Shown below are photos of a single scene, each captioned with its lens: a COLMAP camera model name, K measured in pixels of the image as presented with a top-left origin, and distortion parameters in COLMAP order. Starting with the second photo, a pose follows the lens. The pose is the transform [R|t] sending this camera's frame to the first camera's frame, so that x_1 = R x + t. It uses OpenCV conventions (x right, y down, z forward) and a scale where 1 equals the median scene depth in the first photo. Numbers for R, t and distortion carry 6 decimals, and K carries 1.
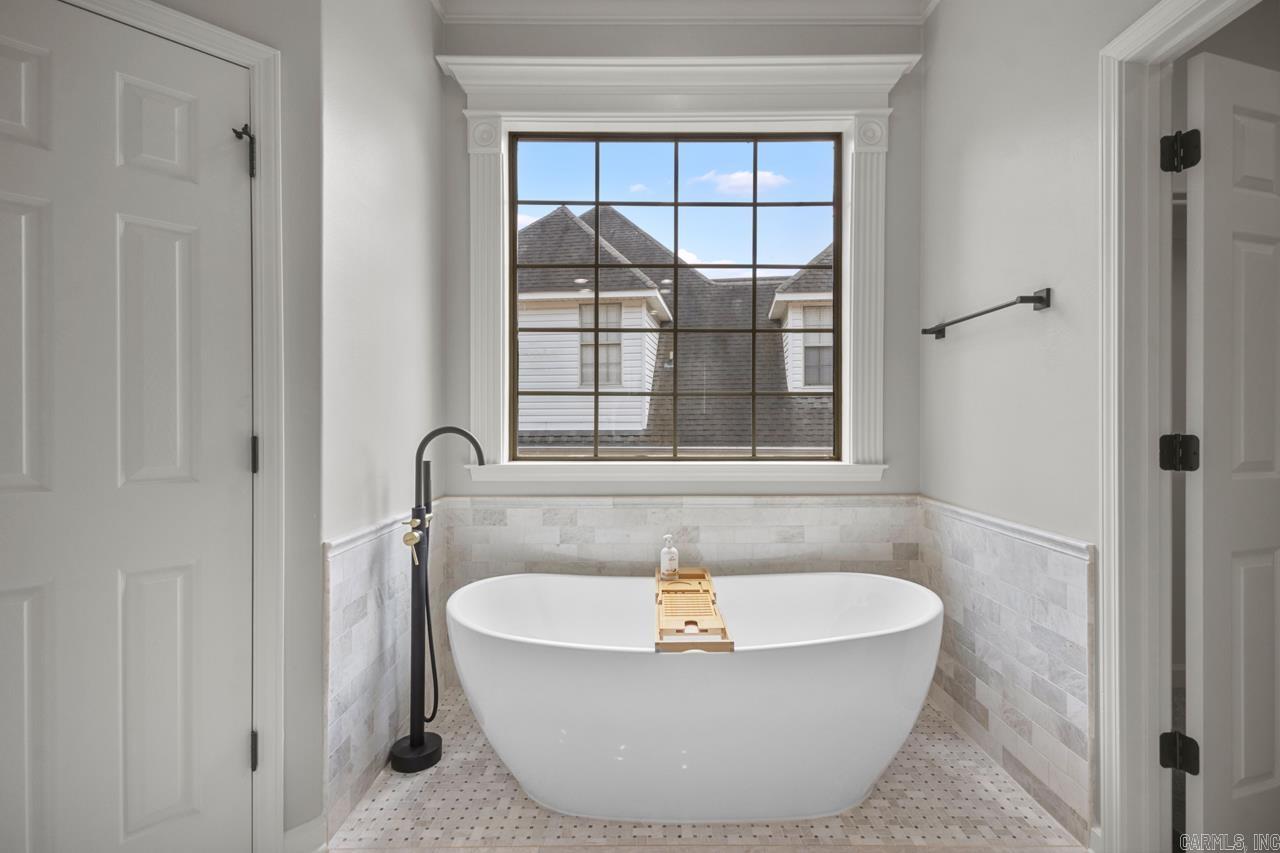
lens RADIAL K [[602.8, 0, 642.4], [0, 602.8, 424.0], [0, 0, 1]] dist [0.002847, 0.000185]
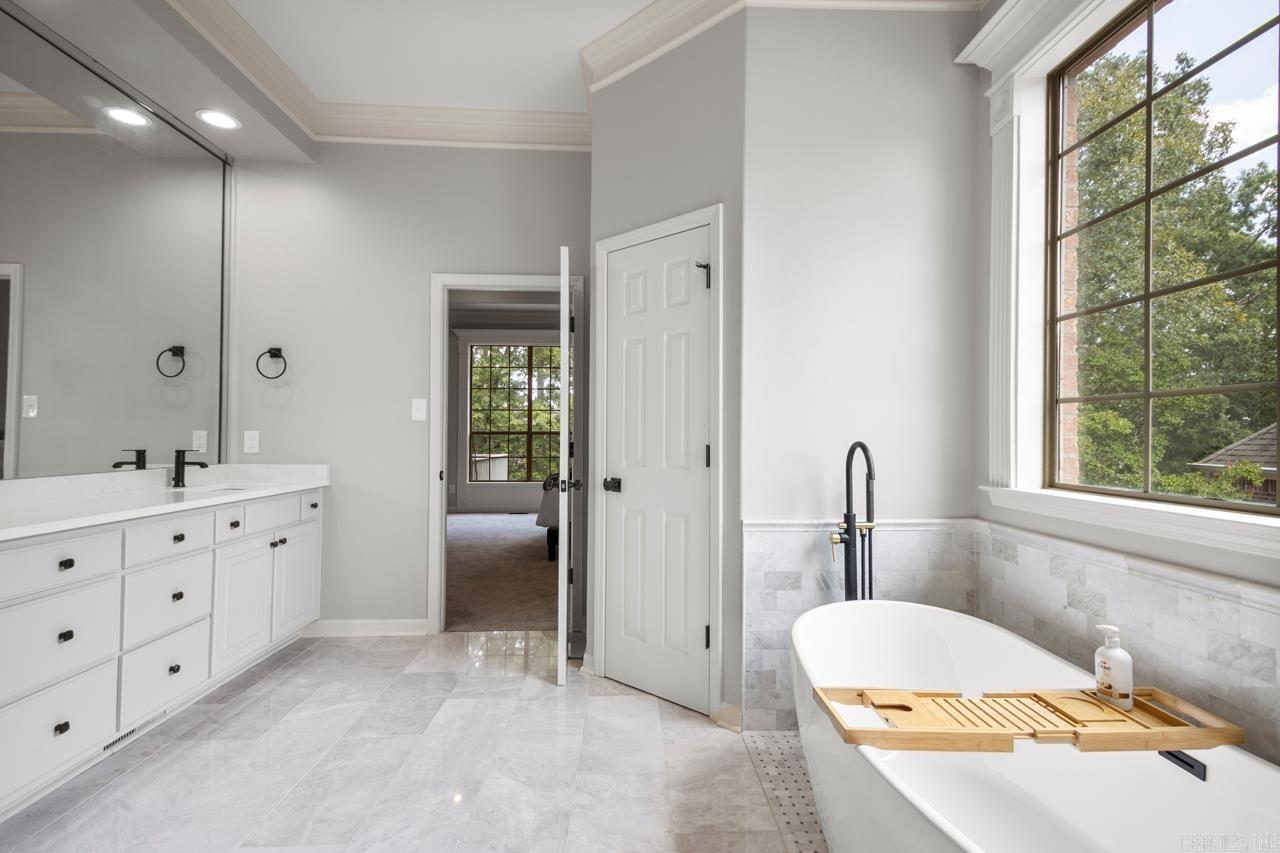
lens RADIAL K [[591.3, 0, 651.1], [0, 591.3, 434.2], [0, 0, 1]] dist [0.041086, -0.020860]
pose [[0.041902, 0.000662, -0.999122, 0.576101], [-0.007879, 0.999969, 0.000332, -0.006182], [0.999091, 0.007858, 0.041906, 0.463473]]
